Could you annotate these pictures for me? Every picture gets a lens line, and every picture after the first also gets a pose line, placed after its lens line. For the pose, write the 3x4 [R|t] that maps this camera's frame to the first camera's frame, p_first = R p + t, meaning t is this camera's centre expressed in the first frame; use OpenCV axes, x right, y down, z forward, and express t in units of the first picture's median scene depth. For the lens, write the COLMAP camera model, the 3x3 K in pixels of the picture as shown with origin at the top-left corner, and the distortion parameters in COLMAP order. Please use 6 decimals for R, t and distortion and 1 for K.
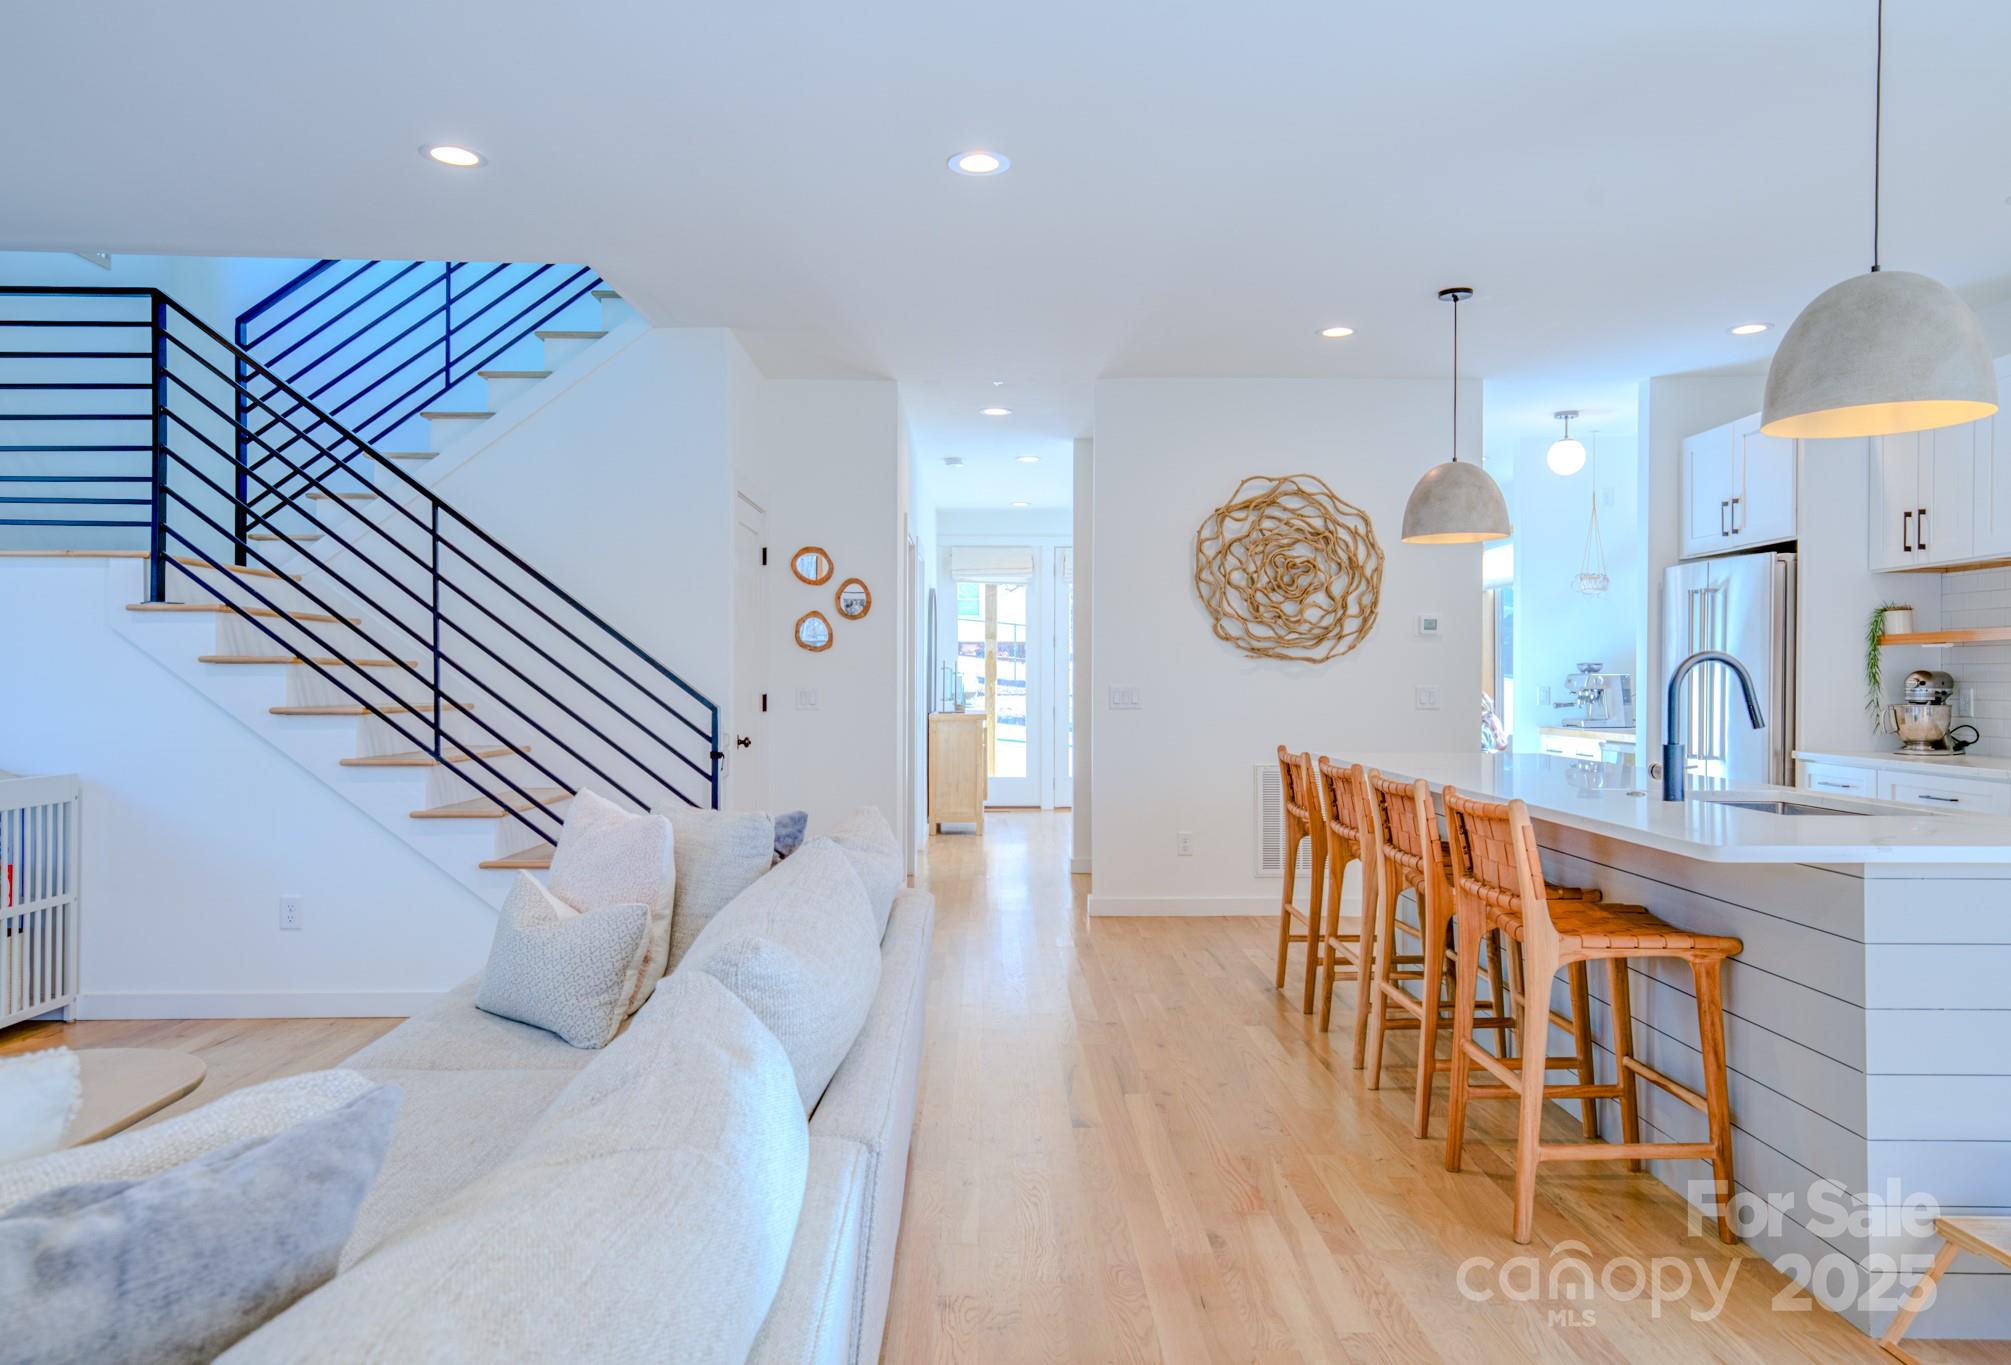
lens RADIAL K [[1334.2, 0, 1005.5], [0, 1334.2, 682.5], [0, 0, 1]] dist [-0.000788, 0.051450]
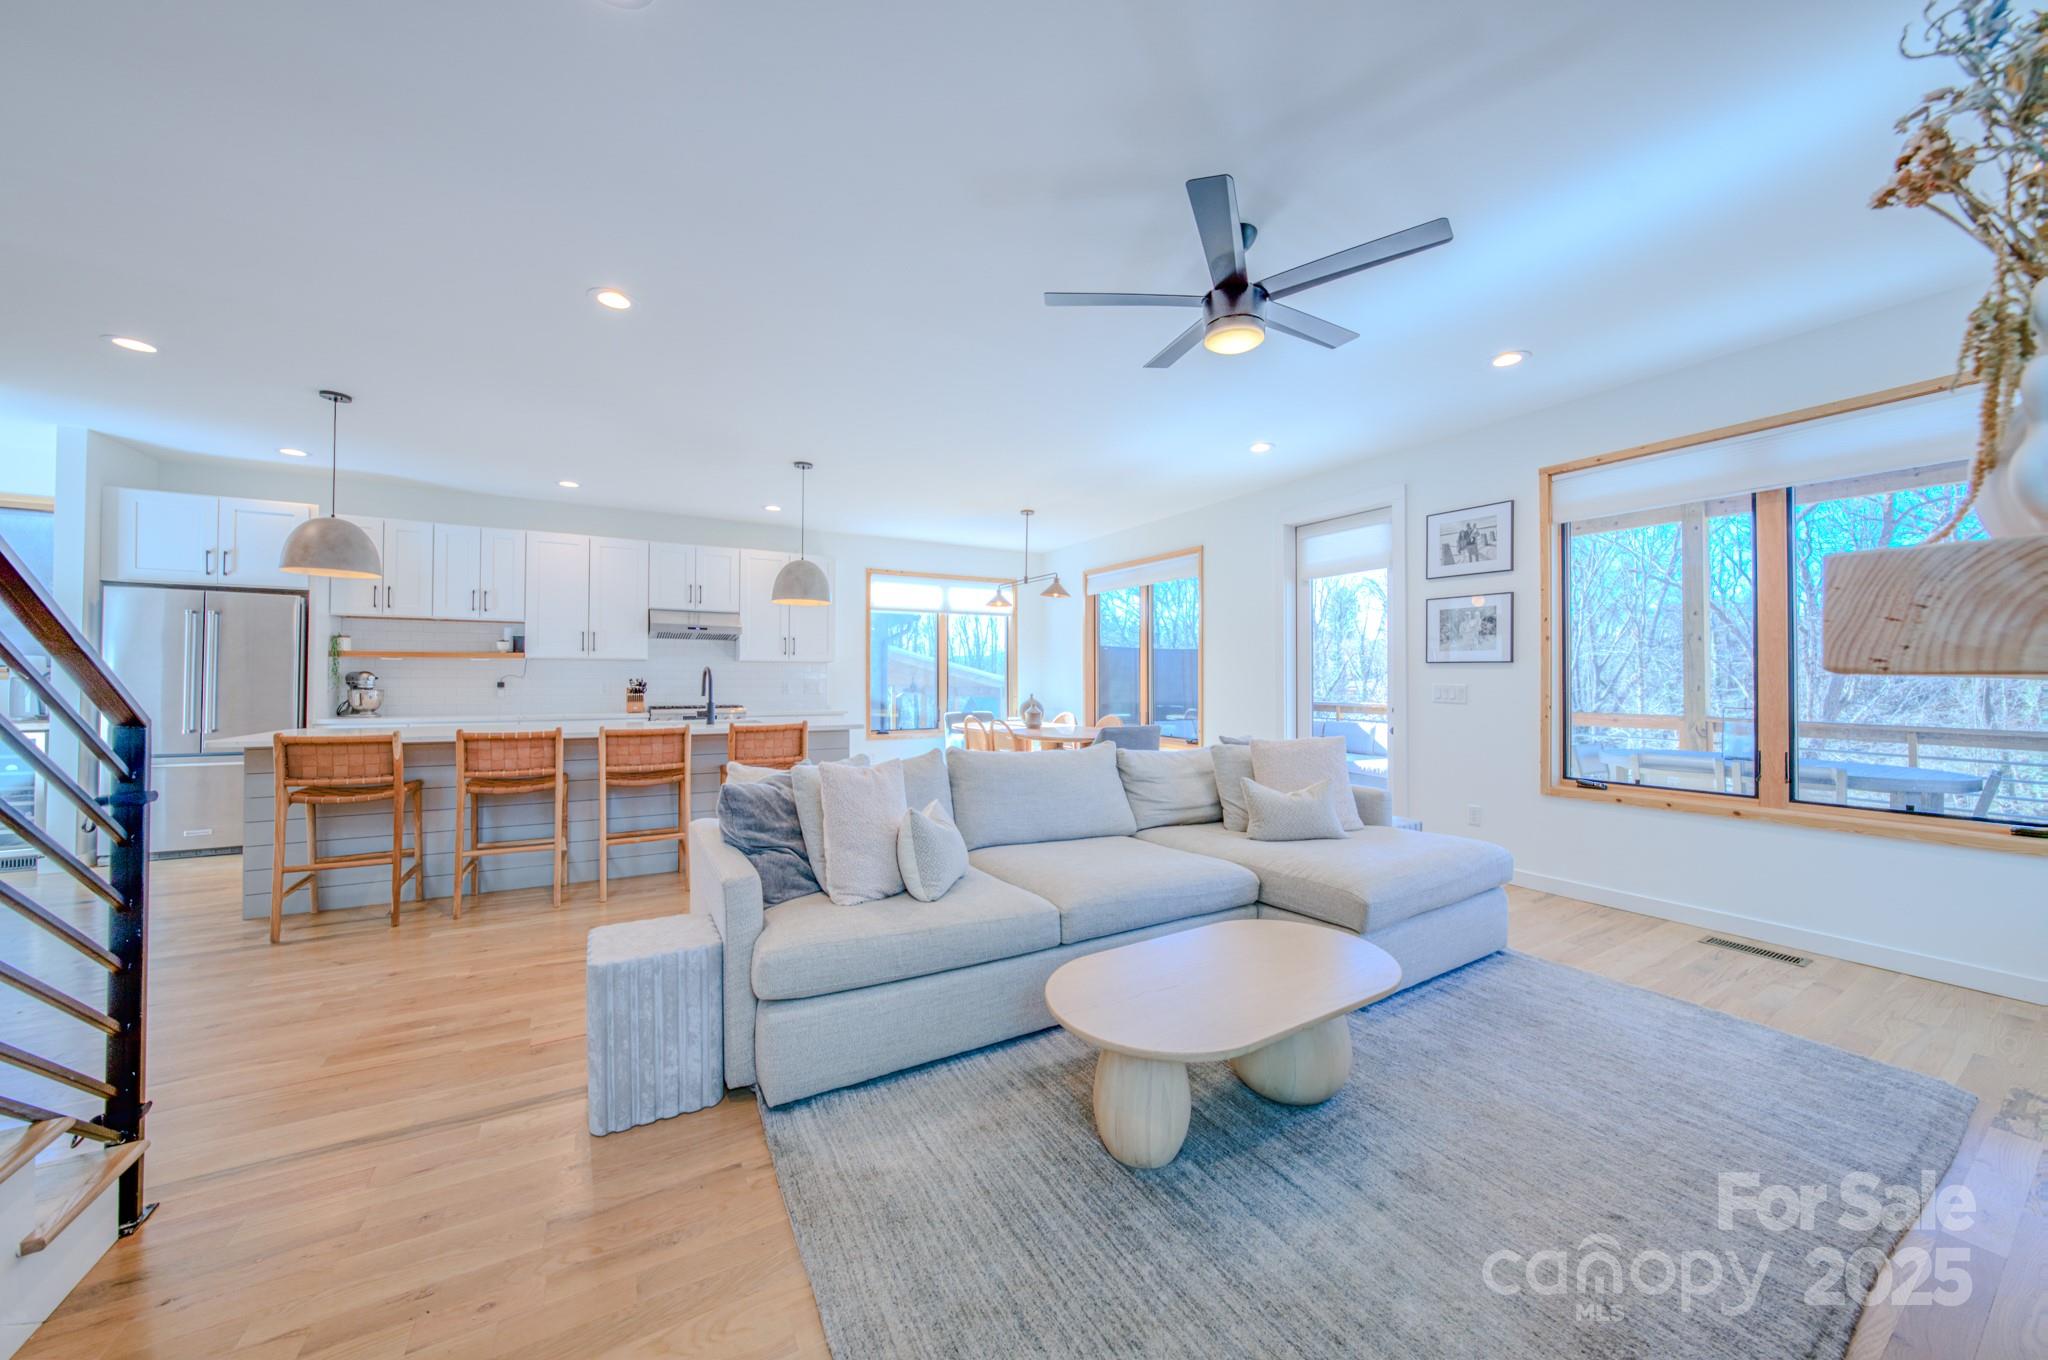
lens RADIAL K [[707.0, 0, 1024.3], [0, 707.0, 675.8], [0, 0, 1]] dist [-0.028539, 0.006718]
pose [[-0.484282, 0.004013, 0.874903, -0.561931], [-0.001605, 0.999984, -0.005475, 0.000705], [-0.874911, -0.004056, -0.484268, 0.645270]]
